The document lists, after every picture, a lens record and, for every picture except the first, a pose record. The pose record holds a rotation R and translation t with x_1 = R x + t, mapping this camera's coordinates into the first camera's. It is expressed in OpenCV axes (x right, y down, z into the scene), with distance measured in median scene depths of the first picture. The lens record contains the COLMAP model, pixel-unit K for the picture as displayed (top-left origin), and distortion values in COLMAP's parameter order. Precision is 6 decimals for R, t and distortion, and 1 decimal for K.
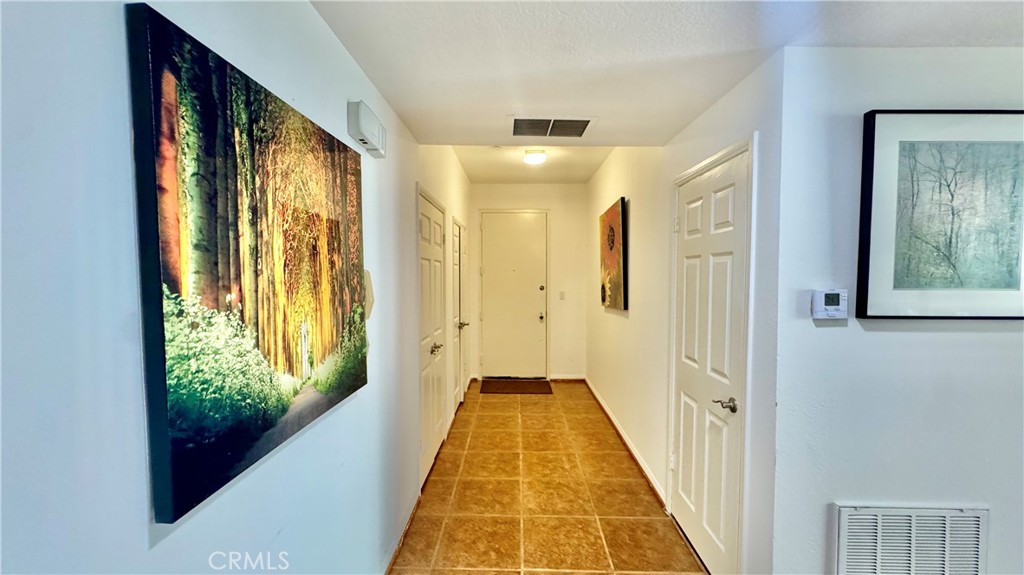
lens RADIAL K [[410.9, 0, 510.9], [0, 410.9, 290.5], [0, 0, 1]] dist [0.002826, 0.000286]
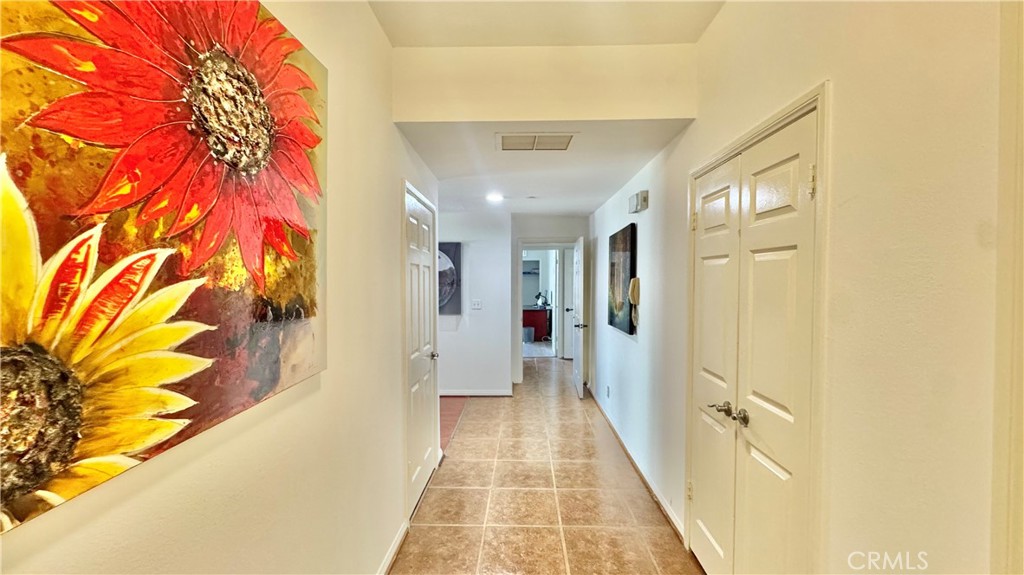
lens RADIAL K [[410.9, 0, 512.9], [0, 410.9, 288.7], [0, 0, 1]] dist [0.002826, 0.000286]
pose [[-0.999984, -0.002461, 0.005124, 0.142665], [-0.002164, 0.998370, 0.057036, -0.073822], [-0.005256, 0.057024, -0.998359, 2.023588]]
